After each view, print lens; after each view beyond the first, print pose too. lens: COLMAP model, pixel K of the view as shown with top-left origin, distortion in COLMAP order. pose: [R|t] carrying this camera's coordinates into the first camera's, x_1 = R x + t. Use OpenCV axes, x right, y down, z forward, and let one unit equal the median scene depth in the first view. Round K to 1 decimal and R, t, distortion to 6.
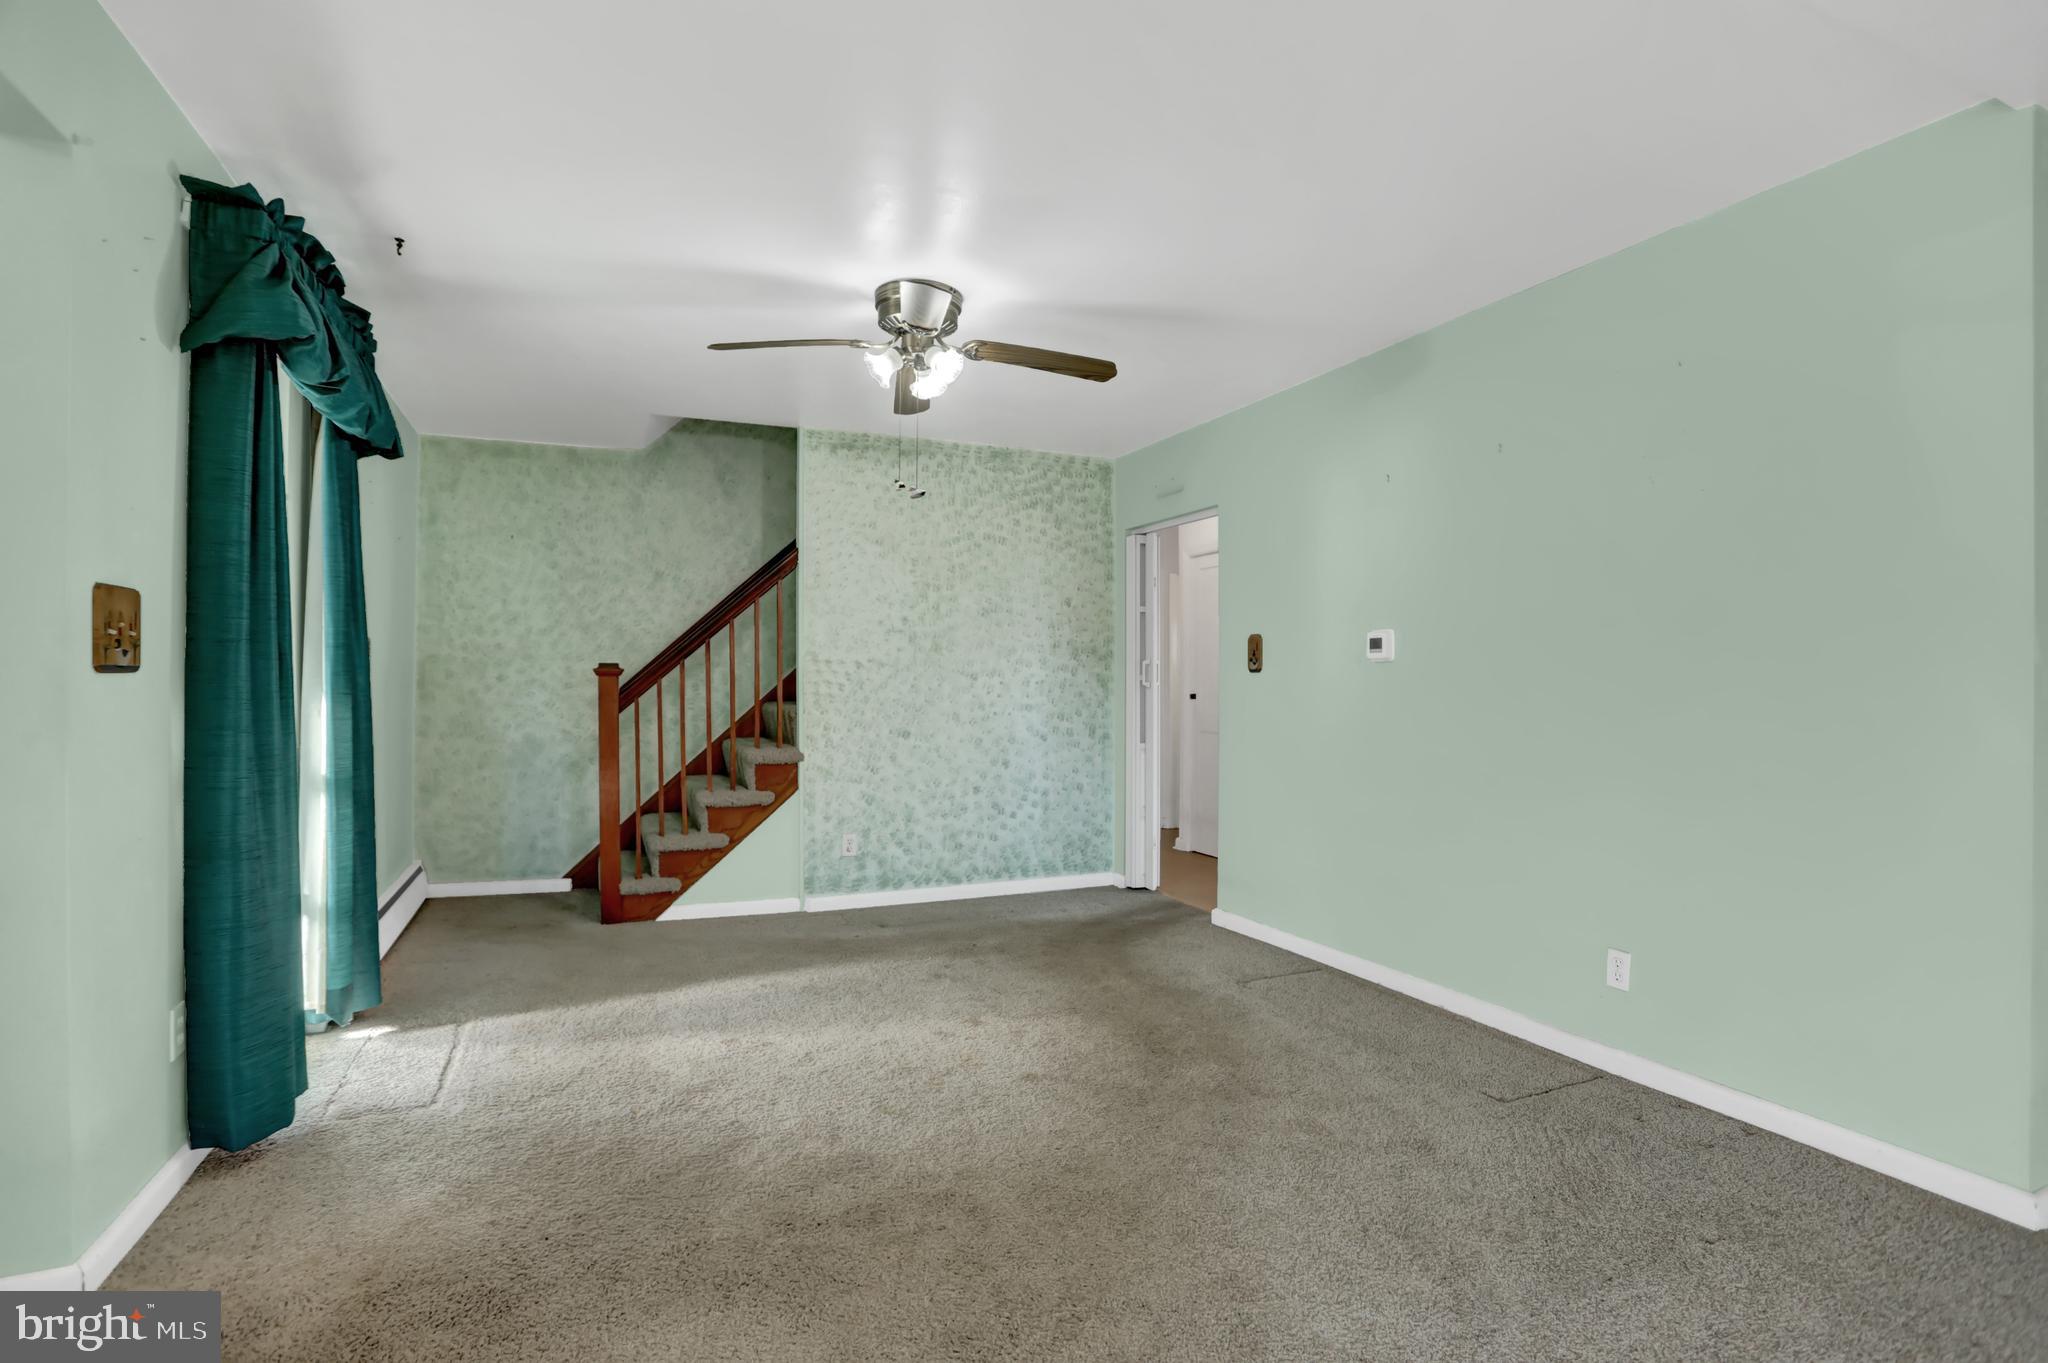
lens RADIAL K [[993.9, 0, 1032.3], [0, 993.9, 678.4], [0, 0, 1]] dist [-0.074677, 0.029872]
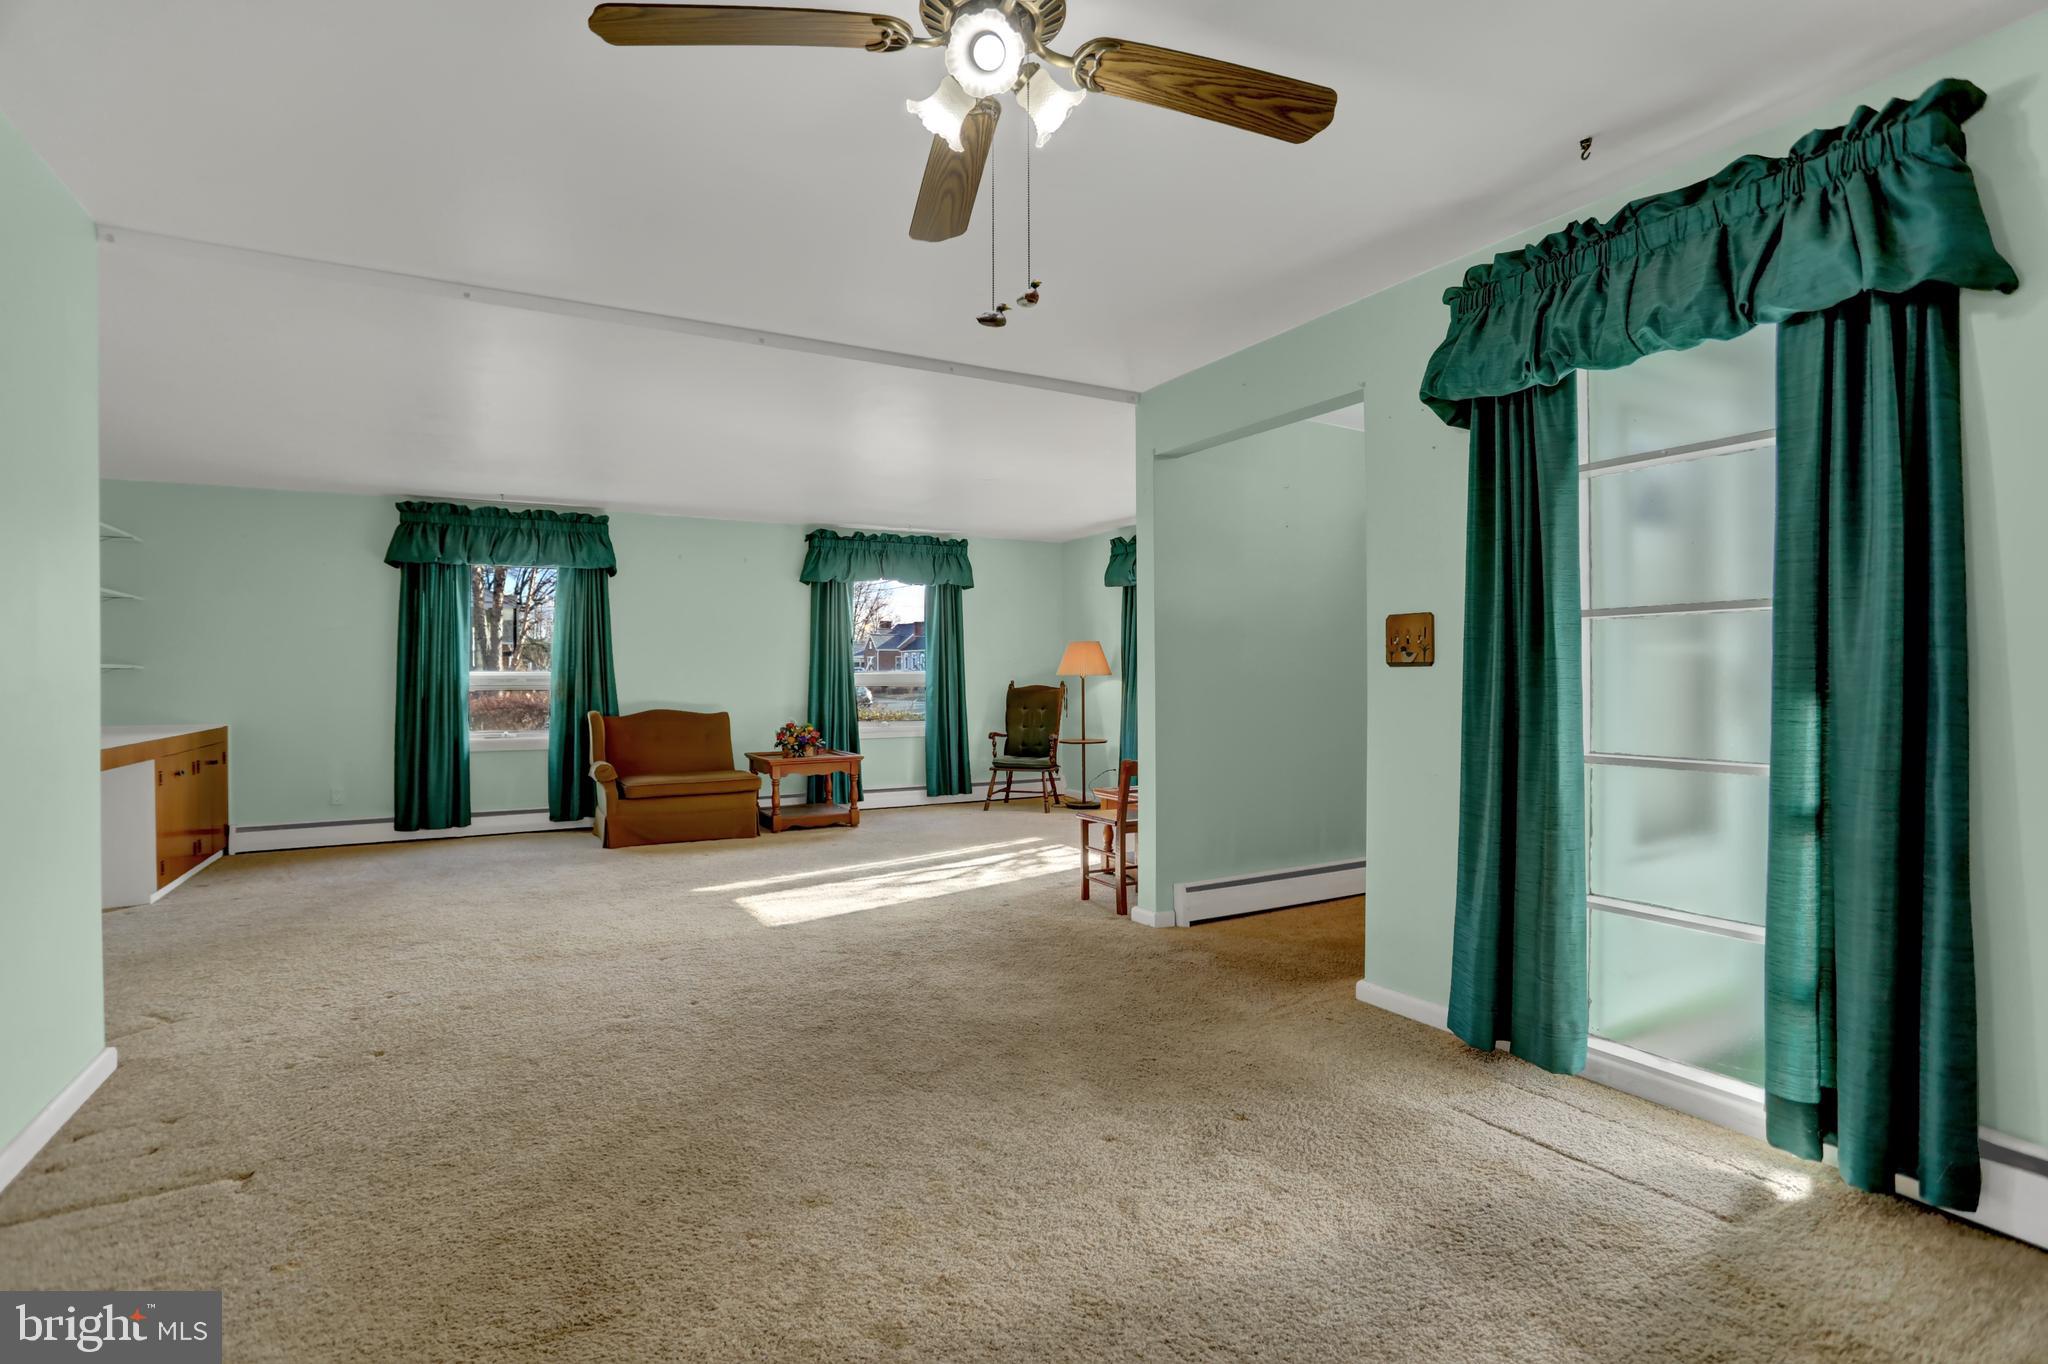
lens RADIAL K [[993.9, 0, 1032.3], [0, 993.9, 678.9], [0, 0, 1]] dist [-0.074677, 0.029872]
pose [[-0.994503, 0.001304, -0.104704, -0.049439], [0.001617, 0.999994, -0.002900, 0.006841], [0.104700, -0.003053, -0.994499, 0.937775]]
